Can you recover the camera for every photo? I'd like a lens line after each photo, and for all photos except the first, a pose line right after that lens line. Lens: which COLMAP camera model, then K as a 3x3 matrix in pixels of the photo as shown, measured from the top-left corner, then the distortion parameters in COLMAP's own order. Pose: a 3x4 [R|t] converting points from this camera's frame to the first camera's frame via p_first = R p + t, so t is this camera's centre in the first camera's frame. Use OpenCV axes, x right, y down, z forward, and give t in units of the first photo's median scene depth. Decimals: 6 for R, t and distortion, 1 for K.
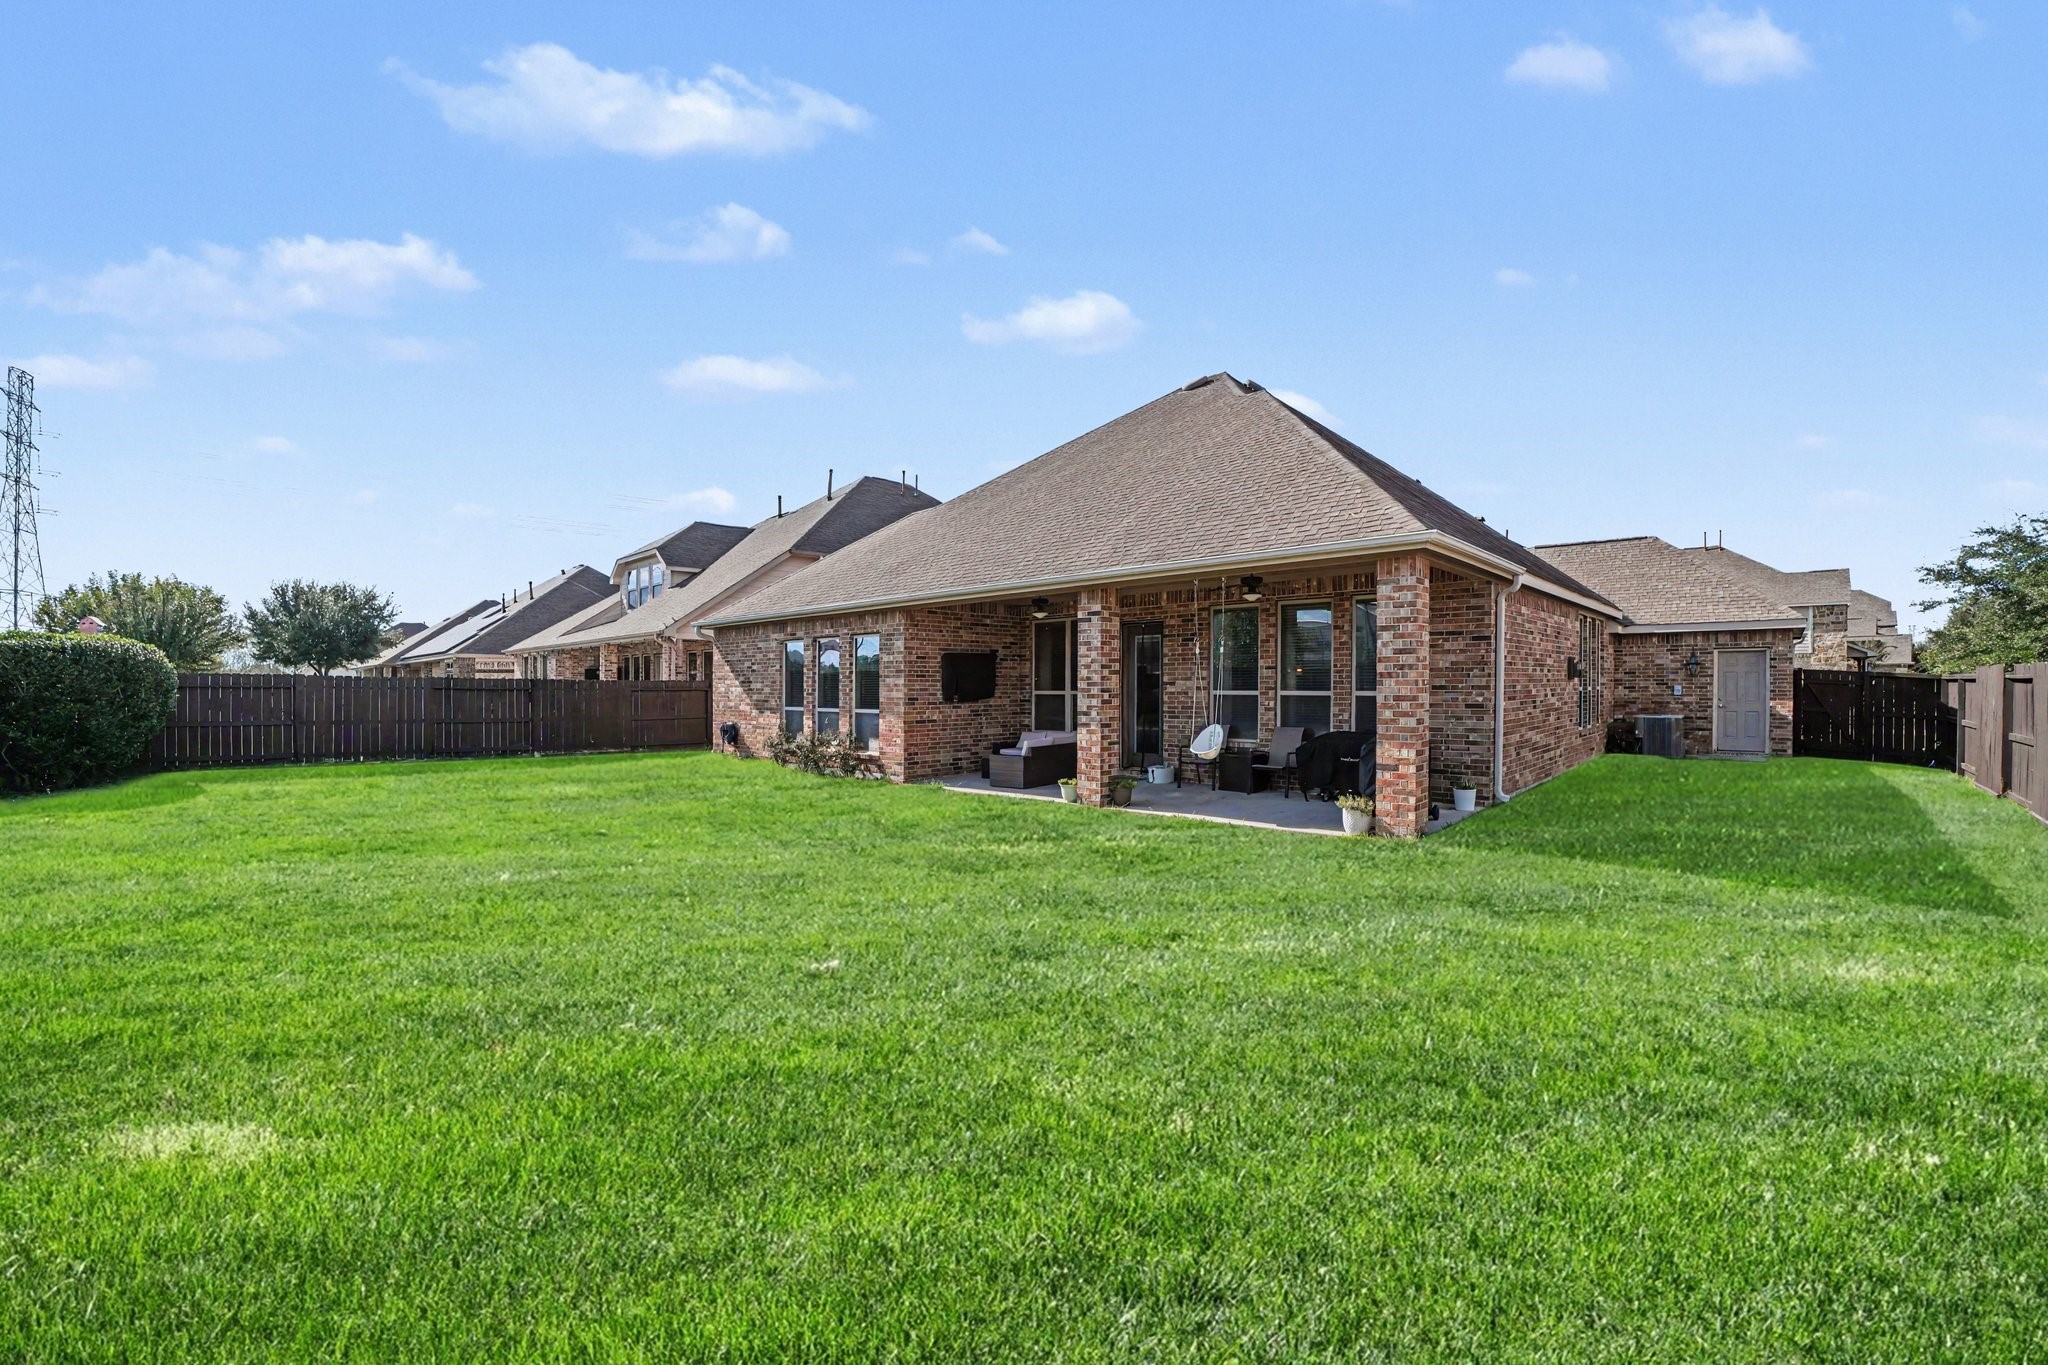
lens RADIAL K [[833.7, 0, 1024.0], [0, 833.7, 682.5], [0, 0, 1]] dist [-0.038068, 0.000065]
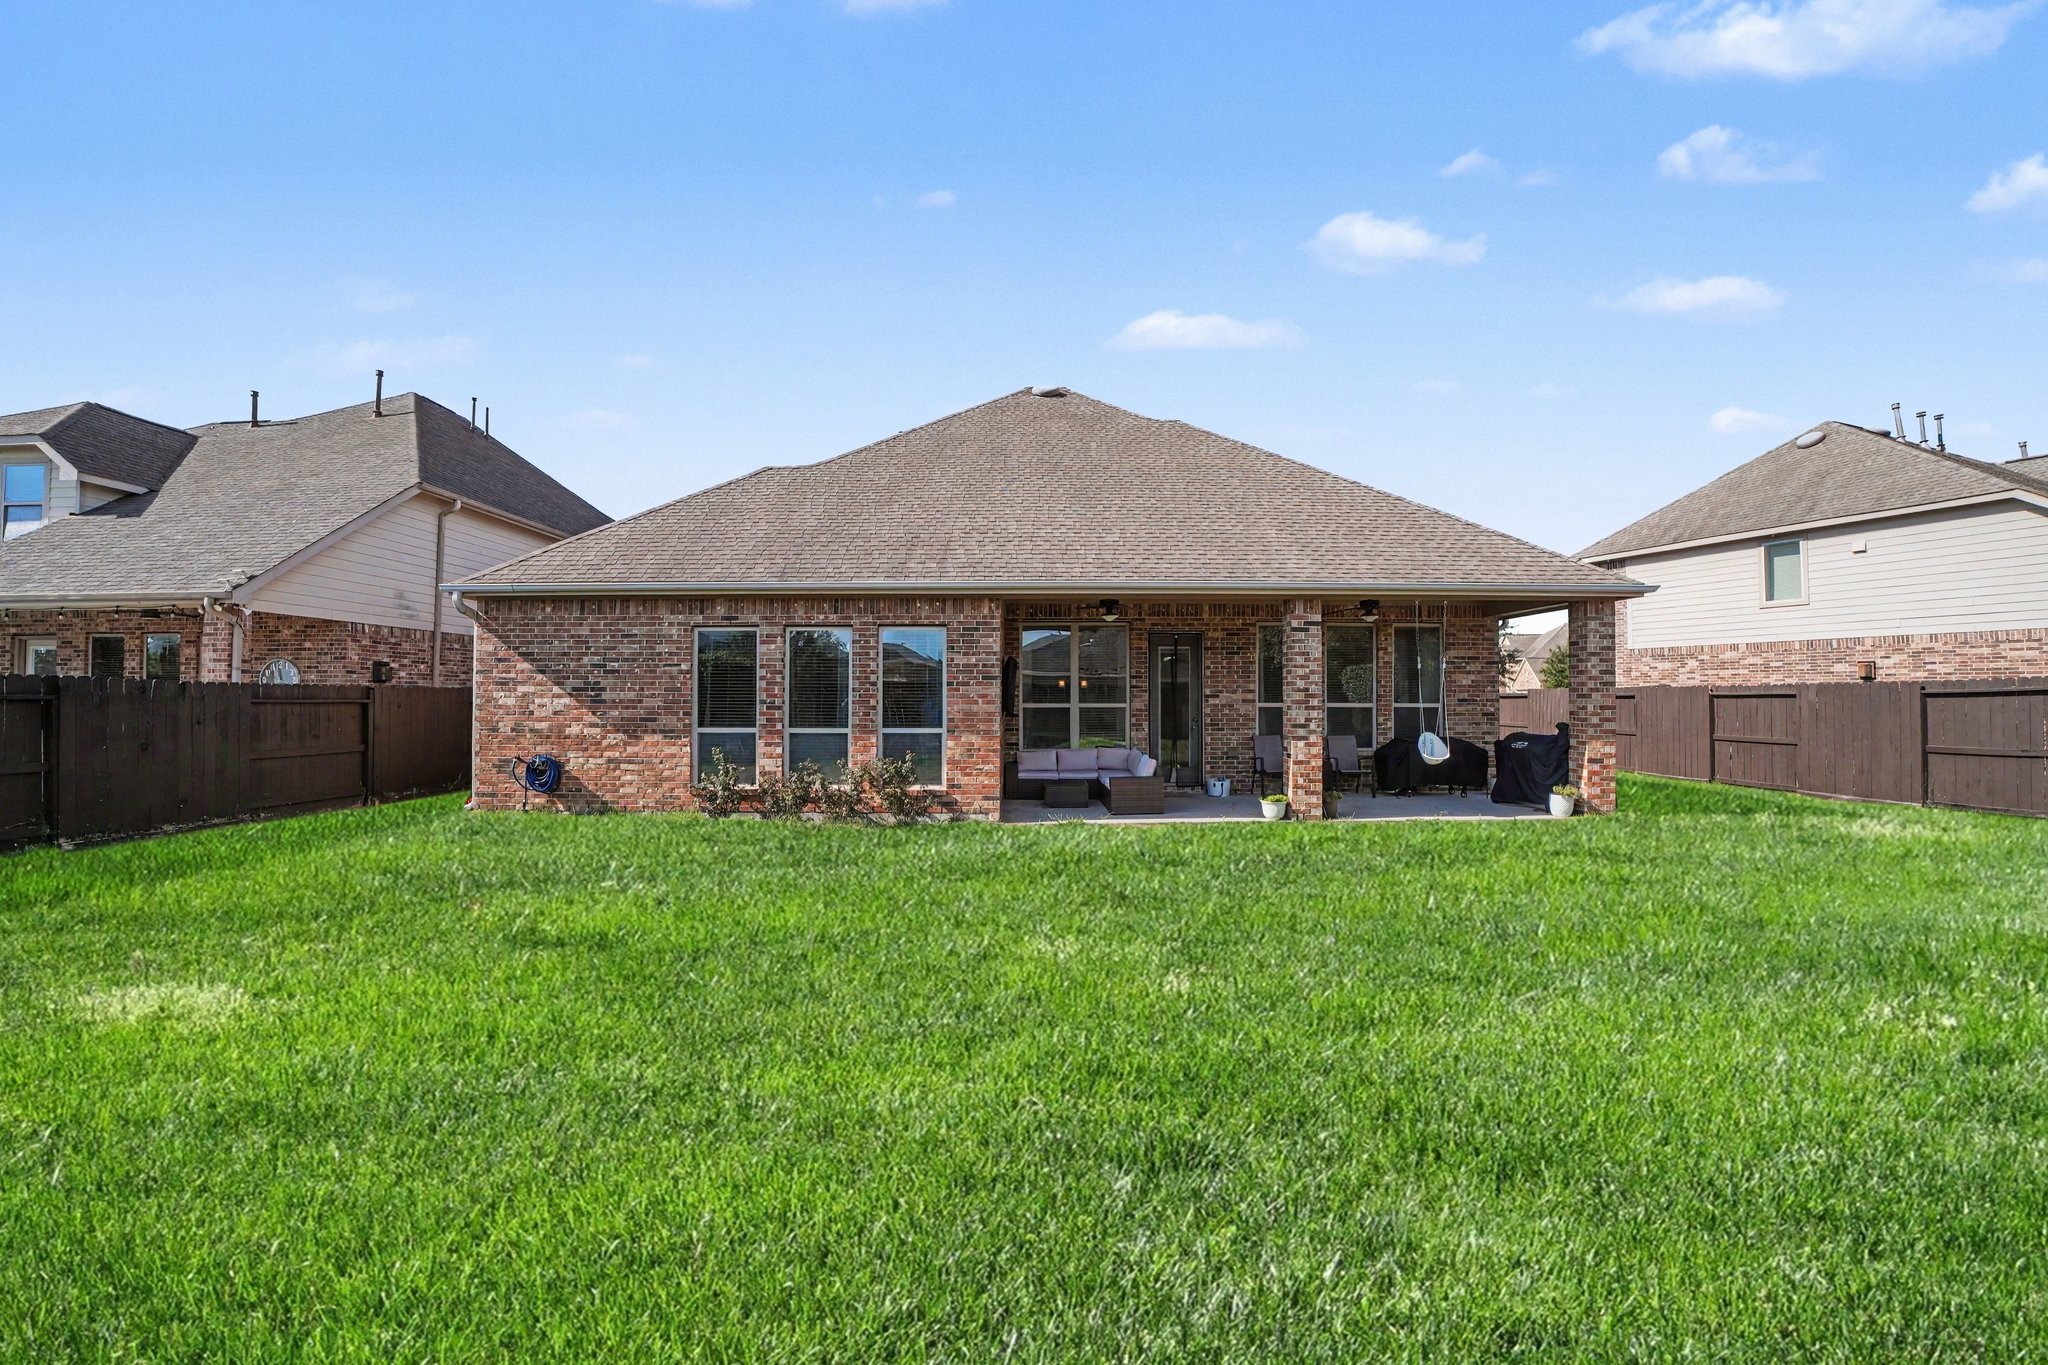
lens RADIAL K [[833.7, 0, 1024.0], [0, 833.7, 682.5], [0, 0, 1]] dist [-0.038068, 0.000065]
pose [[0.721006, 0.018180, 0.692690, -0.667421], [-0.005678, 0.999777, -0.020330, 0.006569], [-0.692906, 0.010725, 0.720949, 0.422441]]
